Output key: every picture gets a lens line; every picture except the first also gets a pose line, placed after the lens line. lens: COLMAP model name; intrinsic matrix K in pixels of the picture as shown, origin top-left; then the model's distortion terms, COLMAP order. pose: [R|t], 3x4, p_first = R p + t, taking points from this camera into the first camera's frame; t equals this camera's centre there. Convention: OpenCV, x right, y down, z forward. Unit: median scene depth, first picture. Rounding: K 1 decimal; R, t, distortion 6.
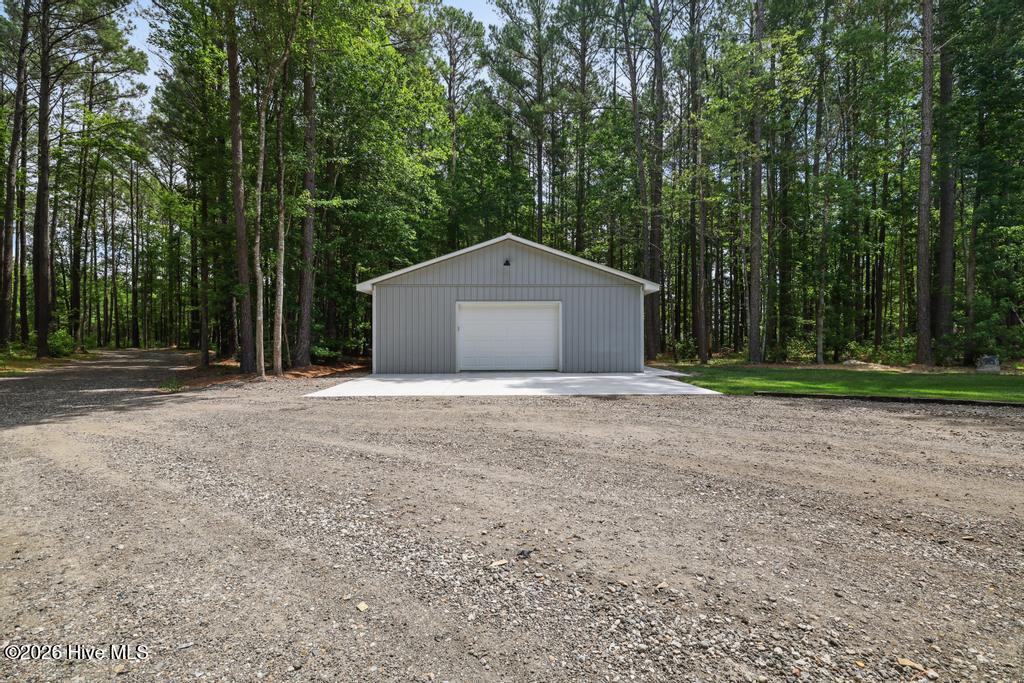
lens RADIAL K [[465.6, 0, 512.0], [0, 465.6, 341.5], [0, 0, 1]] dist [0.001330, 0.000169]
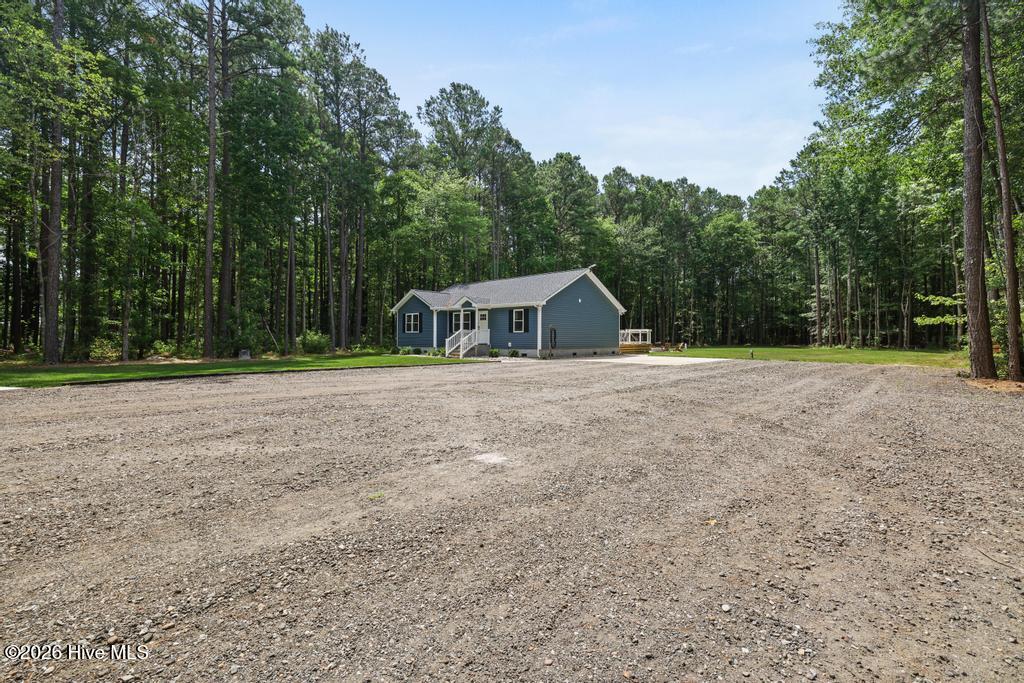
lens RADIAL K [[437.5, 0, 511.5], [0, 437.5, 332.4], [0, 0, 1]] dist [0.000793, 0.000071]
pose [[0.264504, 0.013410, 0.964291, -0.107528], [0.003848, 0.999881, -0.014960, -0.001616], [-0.964377, 0.007667, 0.264421, -0.171340]]
